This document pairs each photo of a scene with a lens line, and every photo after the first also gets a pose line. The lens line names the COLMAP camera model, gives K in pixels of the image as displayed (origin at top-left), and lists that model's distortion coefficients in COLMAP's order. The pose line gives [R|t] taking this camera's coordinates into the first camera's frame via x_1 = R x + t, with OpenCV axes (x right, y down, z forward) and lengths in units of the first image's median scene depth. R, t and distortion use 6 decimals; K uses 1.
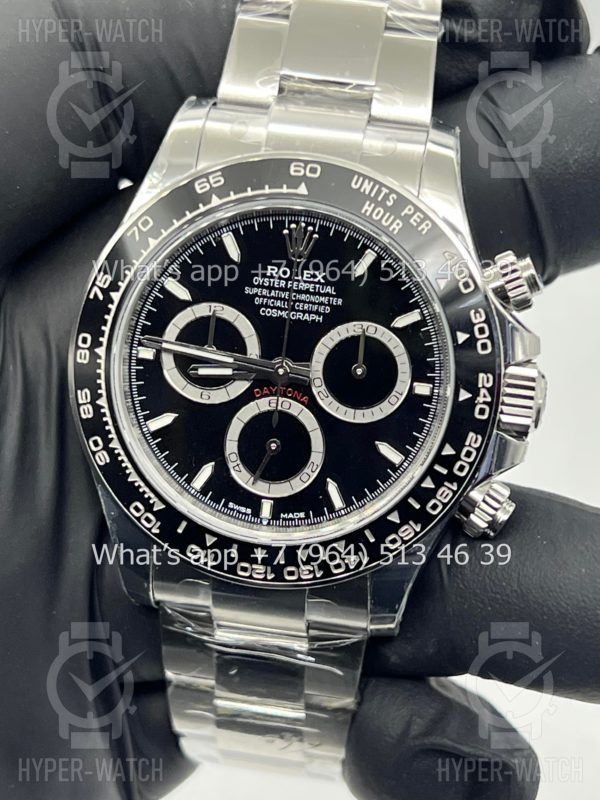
lens RADIAL K [[1882.2, 0, 302.3], [0, 1882.2, 405.4], [0, 0, 1]] dist [0.237700, 0.000000]
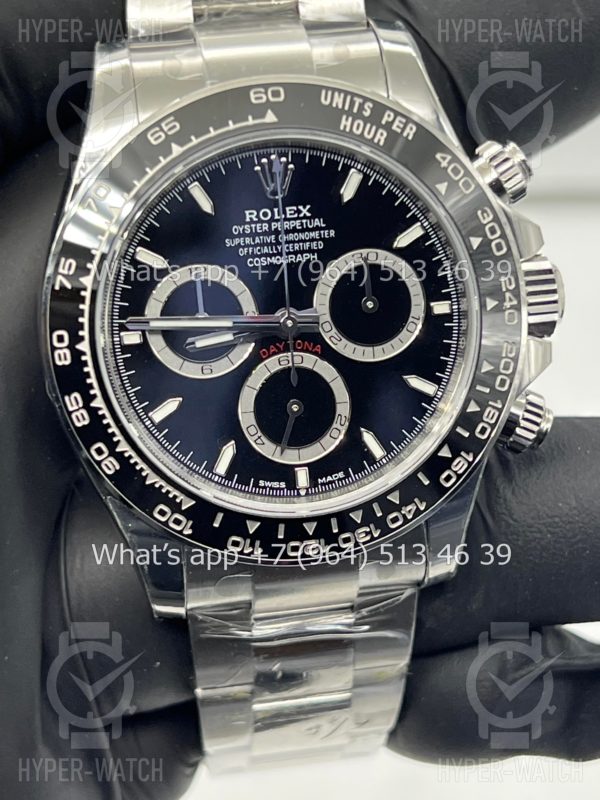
lens RADIAL K [[1882.2, 0, 295.3], [0, 1882.2, 408.7], [0, 0, 1]] dist [0.237700, 0.000000]
pose [[0.945329, -0.229042, 0.232148, -0.223342], [0.224861, 0.973366, 0.044686, -0.017708], [-0.236200, 0.009958, 0.971653, 0.131465]]
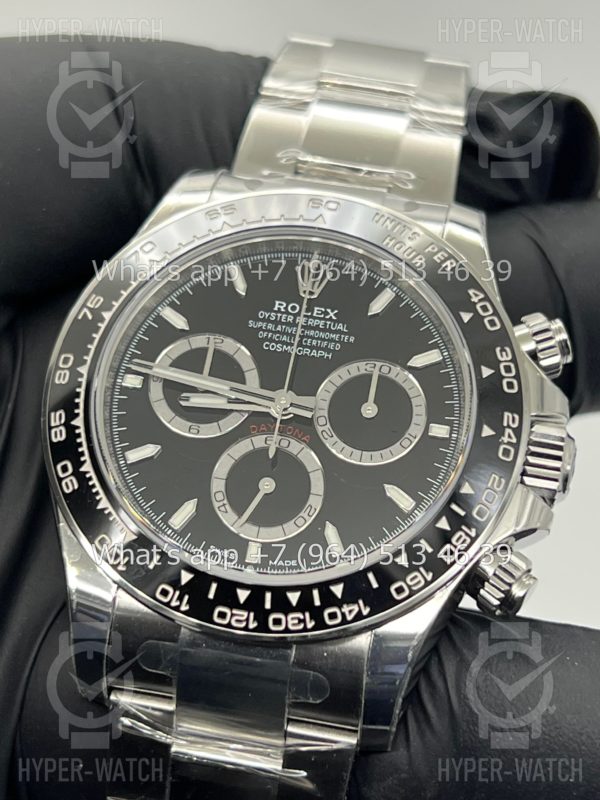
lens RADIAL K [[1882.2, 0, 293.3], [0, 1882.2, 396.3], [0, 0, 1]] dist [0.237700, 0.000000]
pose [[0.995728, 0.087480, 0.029546, -0.032728], [-0.066310, 0.900158, -0.430486, 0.362891], [-0.064255, 0.426687, 0.902114, 0.189524]]
